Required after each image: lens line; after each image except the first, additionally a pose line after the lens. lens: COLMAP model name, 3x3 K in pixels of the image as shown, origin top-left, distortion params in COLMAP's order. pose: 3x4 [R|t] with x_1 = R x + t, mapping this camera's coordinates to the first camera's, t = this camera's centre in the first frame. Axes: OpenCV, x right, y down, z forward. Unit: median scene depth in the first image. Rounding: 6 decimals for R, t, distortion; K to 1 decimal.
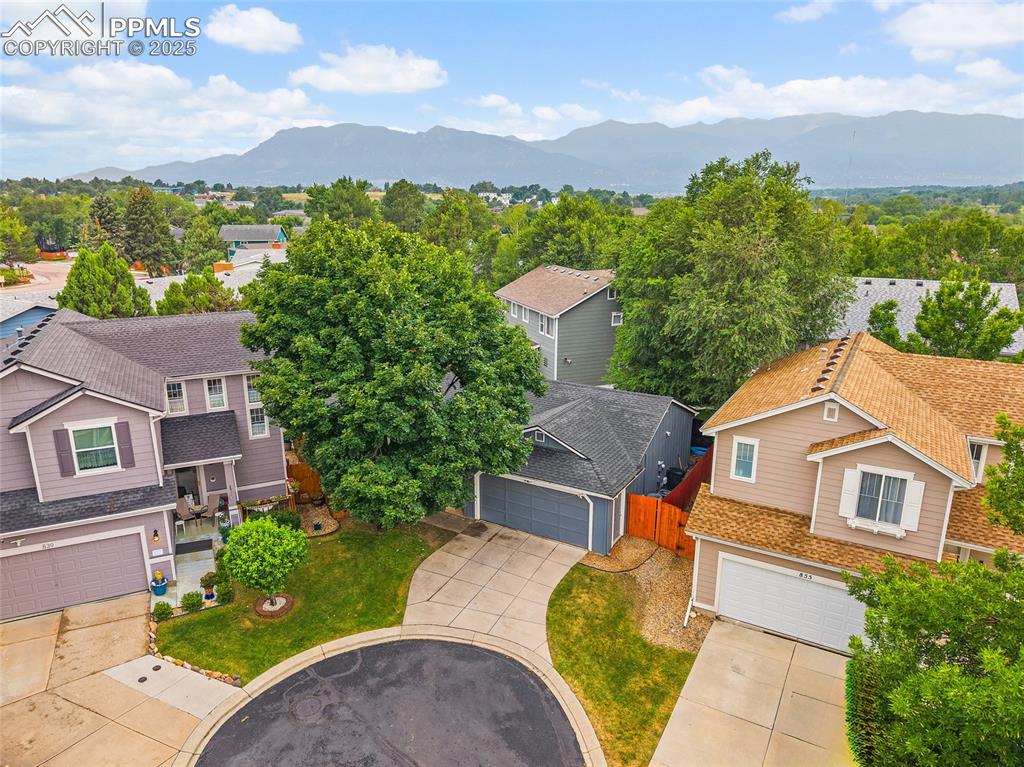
lens RADIAL K [[681.1, 0, 507.3], [0, 681.1, 383.7], [0, 0, 1]] dist [0.043594, -0.046323]
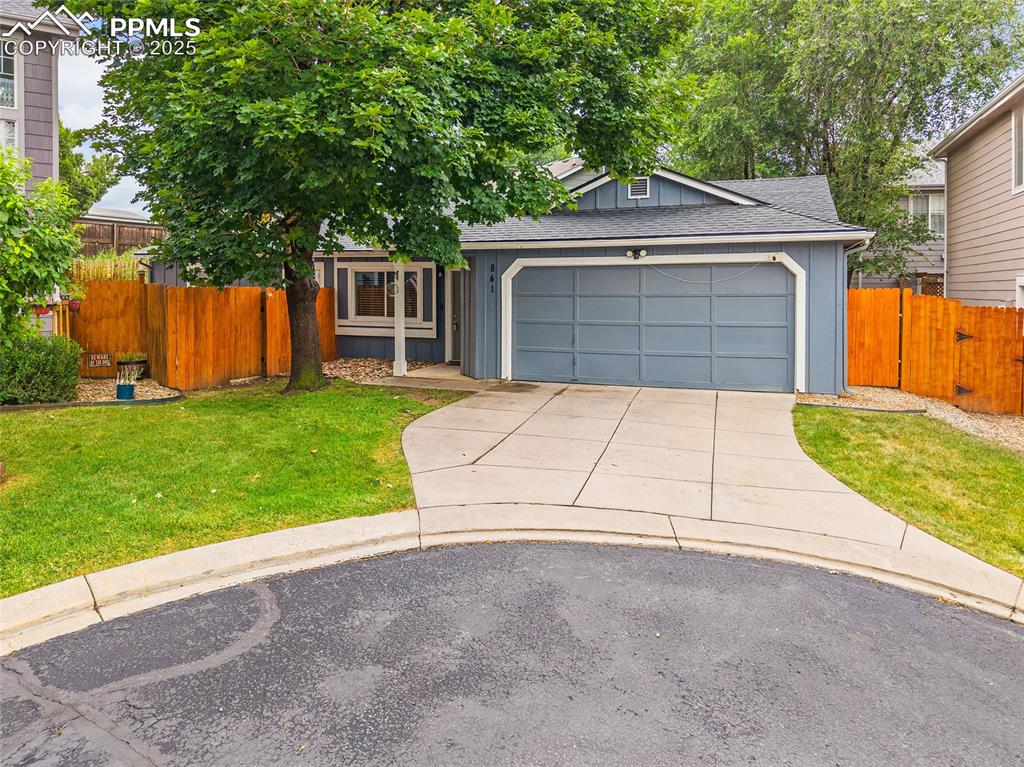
lens RADIAL K [[715.5, 0, 509.9], [0, 715.5, 291.2], [0, 0, 1]] dist [0.018740, -0.007964]
pose [[0.982641, 0.000542, 0.185516, -0.163043], [0.046889, 0.966802, -0.251187, 0.326750], [-0.179494, 0.255525, 0.949994, 0.661965]]
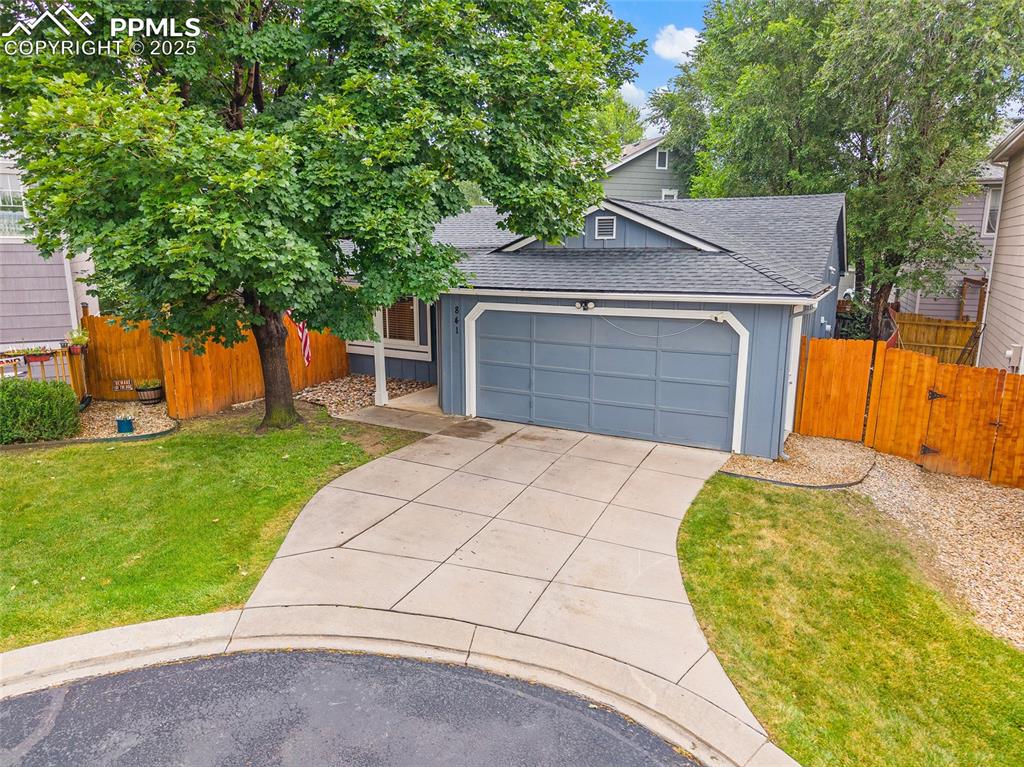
lens RADIAL K [[681.1, 0, 507.3], [0, 681.1, 383.7], [0, 0, 1]] dist [0.043594, -0.046323]
pose [[0.999624, -0.003846, 0.027136, -0.038998], [0.005641, 0.997777, -0.066397, 0.259334], [-0.026820, 0.066525, 0.997424, 0.645071]]
